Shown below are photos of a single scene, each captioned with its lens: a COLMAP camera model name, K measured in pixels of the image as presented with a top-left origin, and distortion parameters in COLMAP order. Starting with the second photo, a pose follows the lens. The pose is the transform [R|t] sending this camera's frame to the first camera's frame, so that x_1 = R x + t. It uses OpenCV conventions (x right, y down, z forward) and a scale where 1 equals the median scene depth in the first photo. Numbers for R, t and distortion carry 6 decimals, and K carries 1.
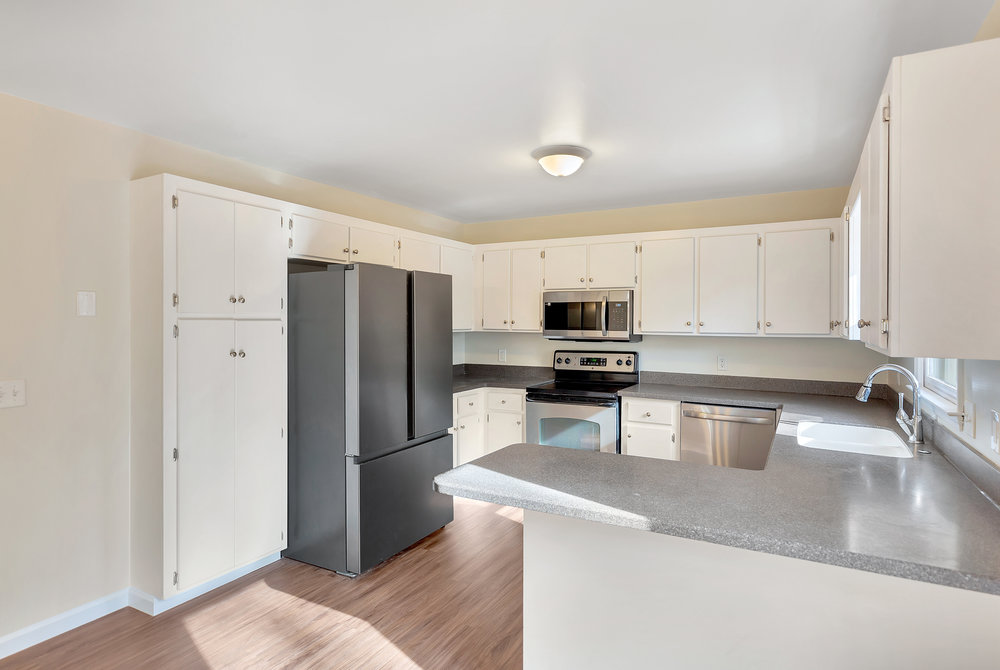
lens RADIAL K [[533.6, 0, 514.3], [0, 533.6, 327.2], [0, 0, 1]] dist [0.002351, -0.000168]
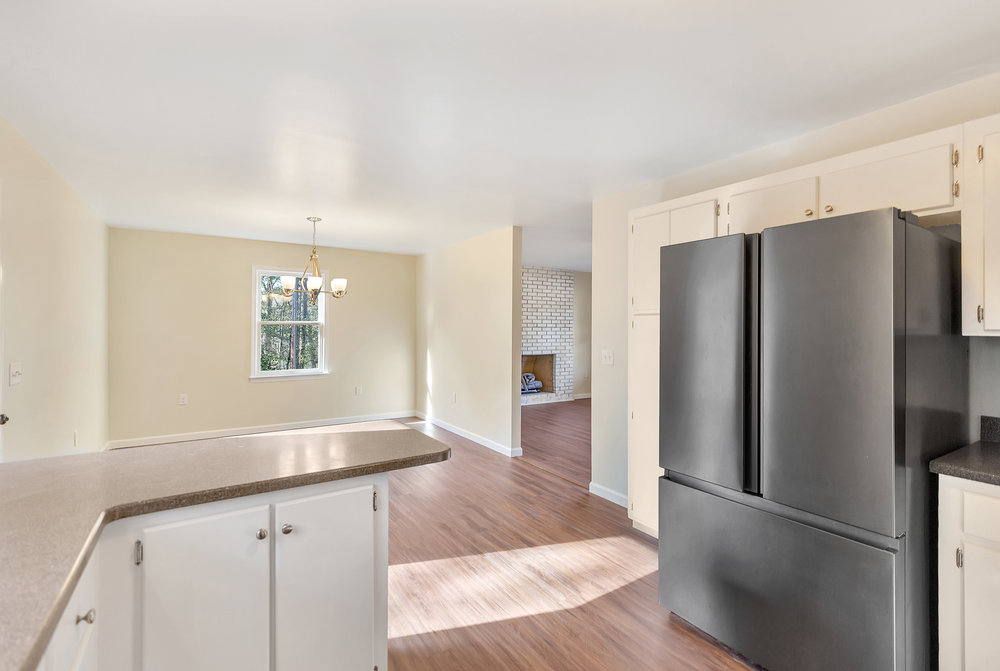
lens RADIAL K [[464.7, 0, 511.7], [0, 464.7, 319.9], [0, 0, 1]] dist [0.004839, 0.000232]
pose [[-0.462706, -0.014482, -0.886394, 0.375049], [-0.012817, 0.999871, -0.009645, 0.007654], [0.886419, 0.006898, -0.462832, 0.847919]]
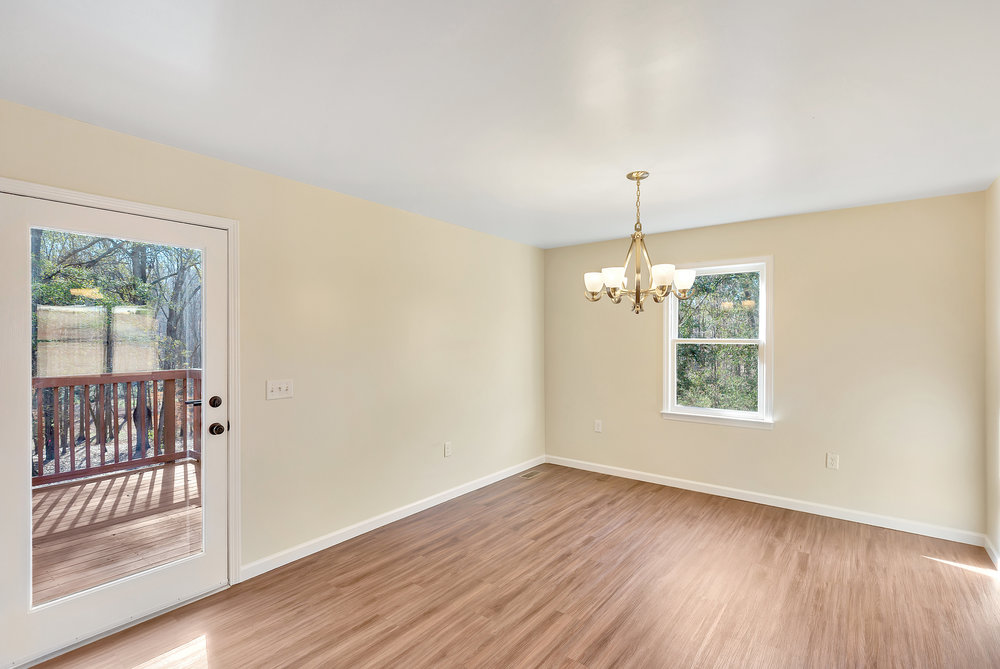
lens RADIAL K [[464.7, 0, 495.9], [0, 464.7, 344.1], [0, 0, 1]] dist [0.004839, 0.000232]
pose [[-0.984939, -0.001565, 0.172893, -0.344123], [0.002027, 0.999786, 0.020598, -0.000112], [-0.172889, 0.020638, -0.984725, 0.598347]]
